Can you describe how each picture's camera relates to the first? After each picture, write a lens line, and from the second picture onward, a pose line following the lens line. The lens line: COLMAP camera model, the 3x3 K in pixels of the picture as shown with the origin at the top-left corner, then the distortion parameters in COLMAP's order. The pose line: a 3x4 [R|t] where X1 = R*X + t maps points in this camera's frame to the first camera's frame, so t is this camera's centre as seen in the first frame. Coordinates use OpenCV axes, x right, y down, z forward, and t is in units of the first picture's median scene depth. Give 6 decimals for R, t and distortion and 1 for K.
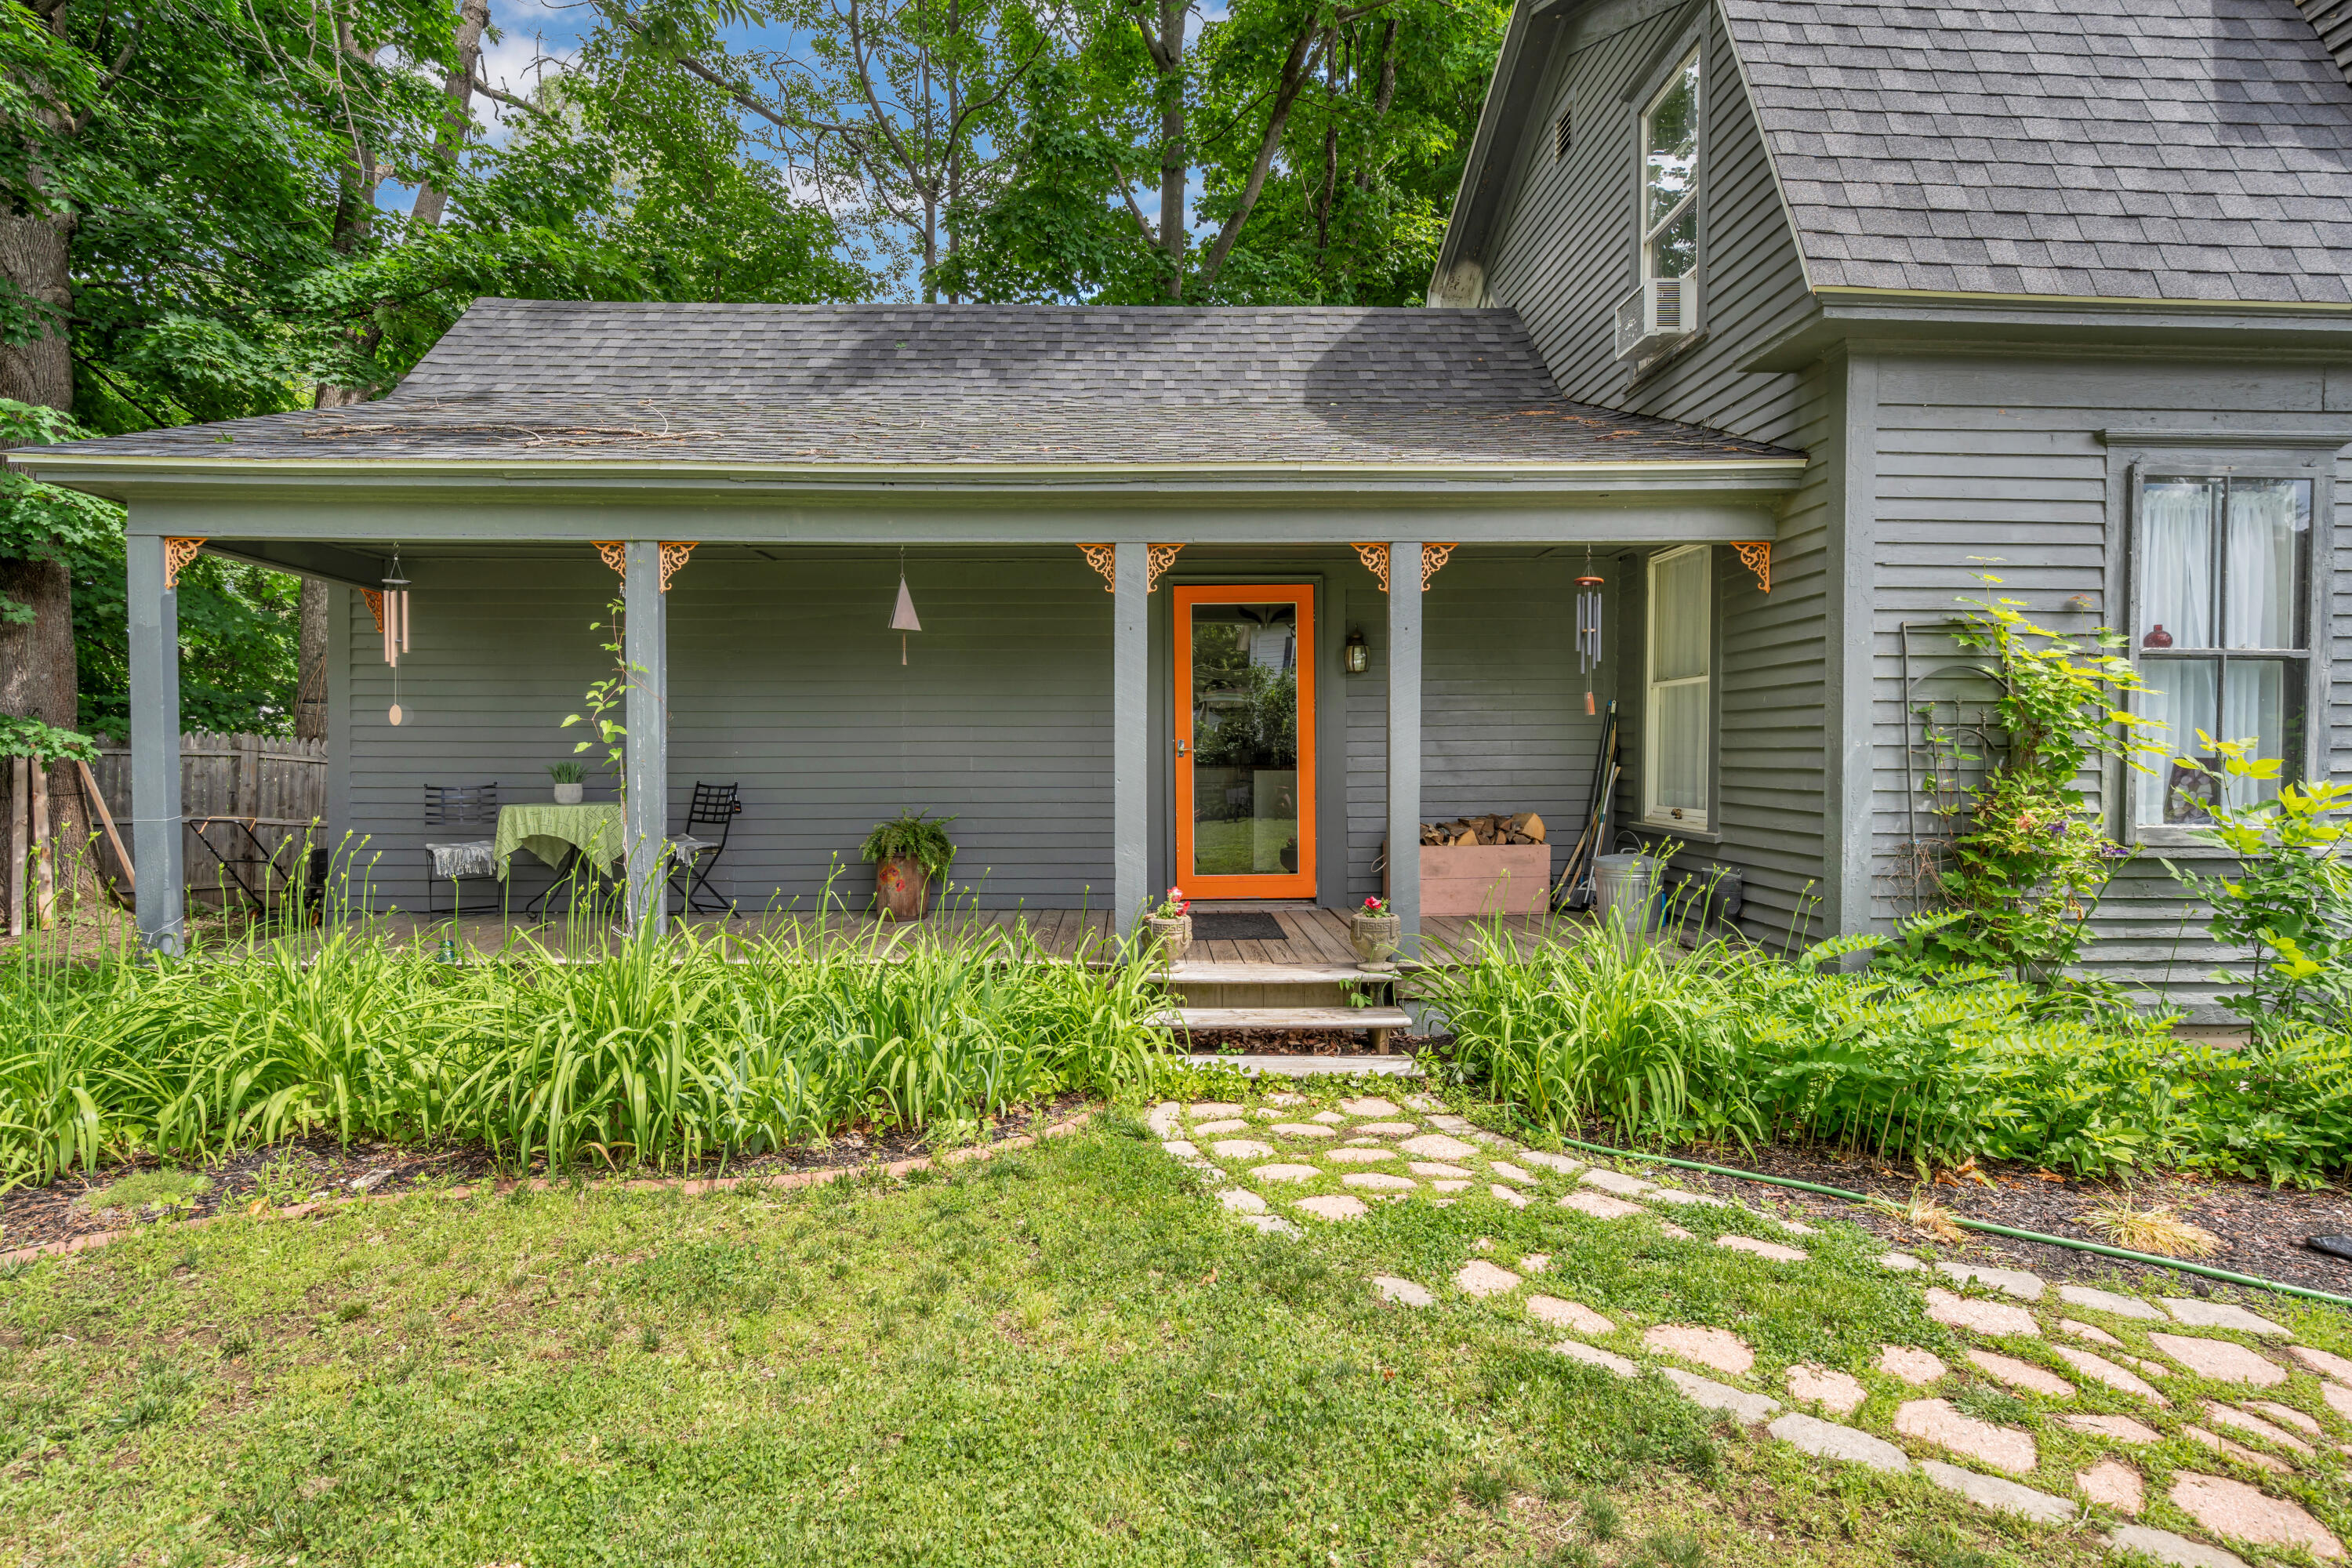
lens RADIAL K [[1196.3, 0, 1180.0], [0, 1196.3, 794.2], [0, 0, 1]] dist [0.004485, -0.000180]
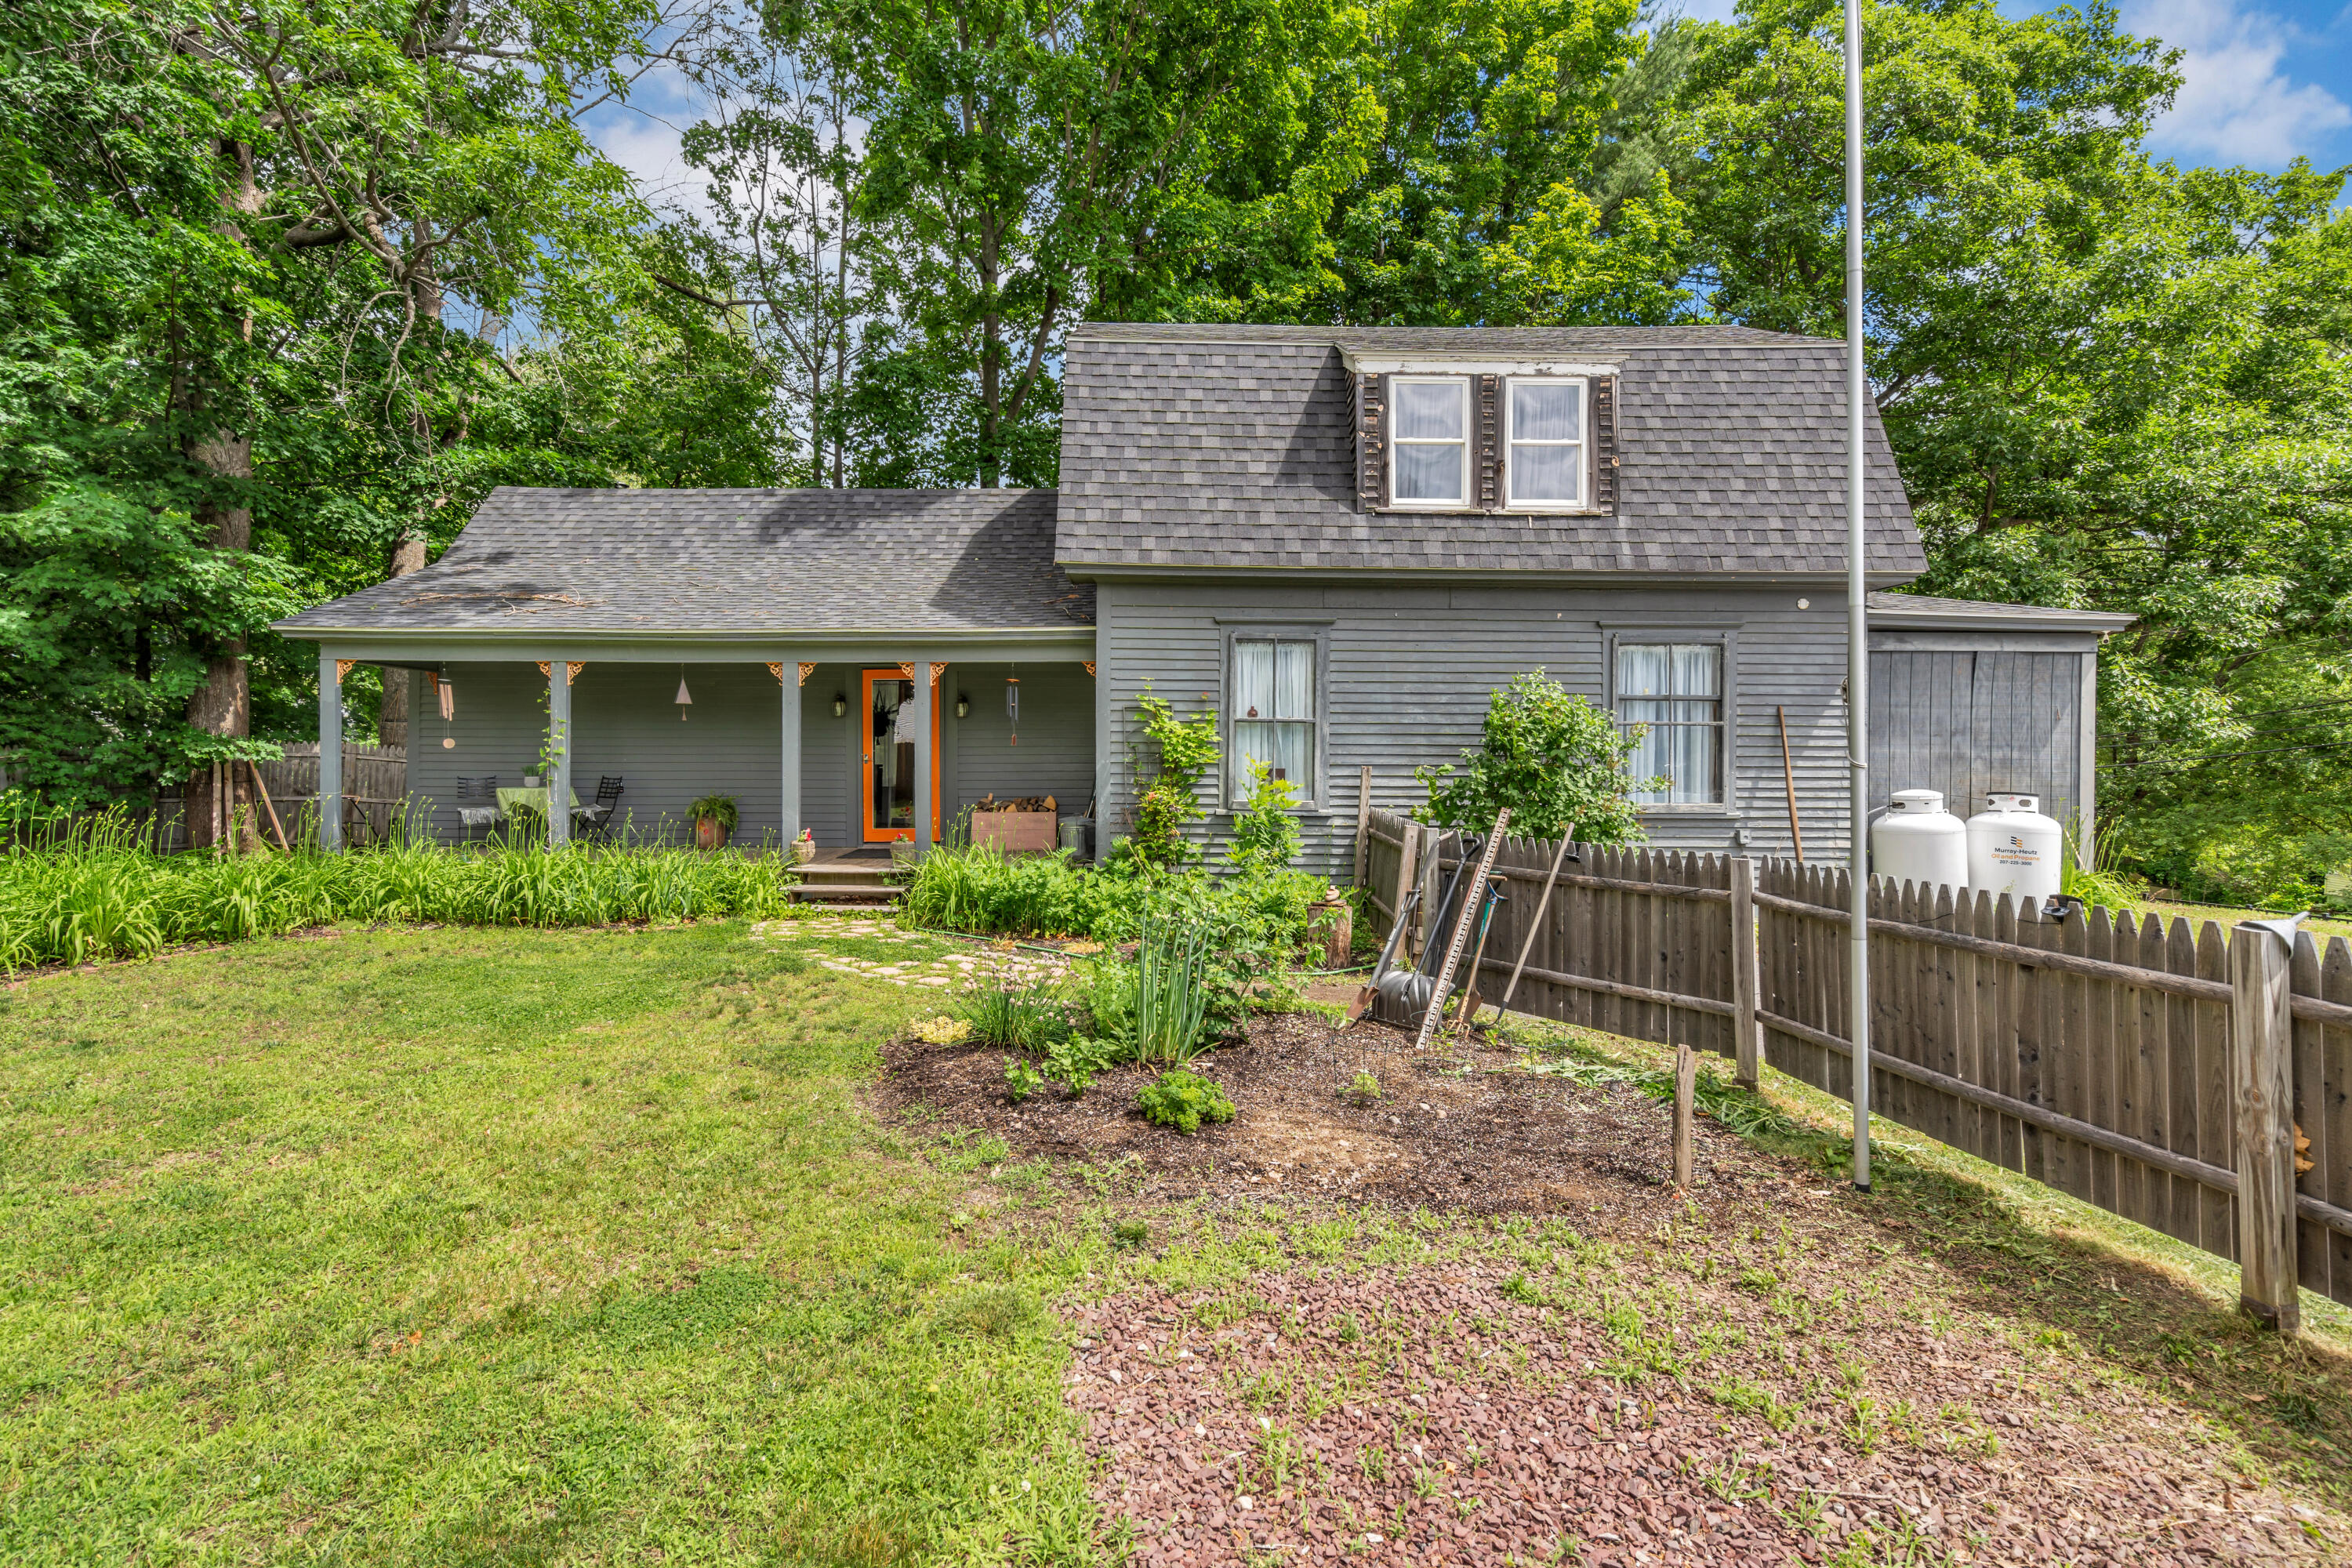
lens RADIAL K [[1198.1, 0, 1172.4], [0, 1198.1, 760.3], [0, 0, 1]] dist [0.002604, 0.000066]
pose [[0.999360, 0.004693, -0.035474, 0.754388], [-0.005517, 0.999717, -0.023159, 0.004944], [0.035355, 0.023340, 0.999102, -1.139211]]
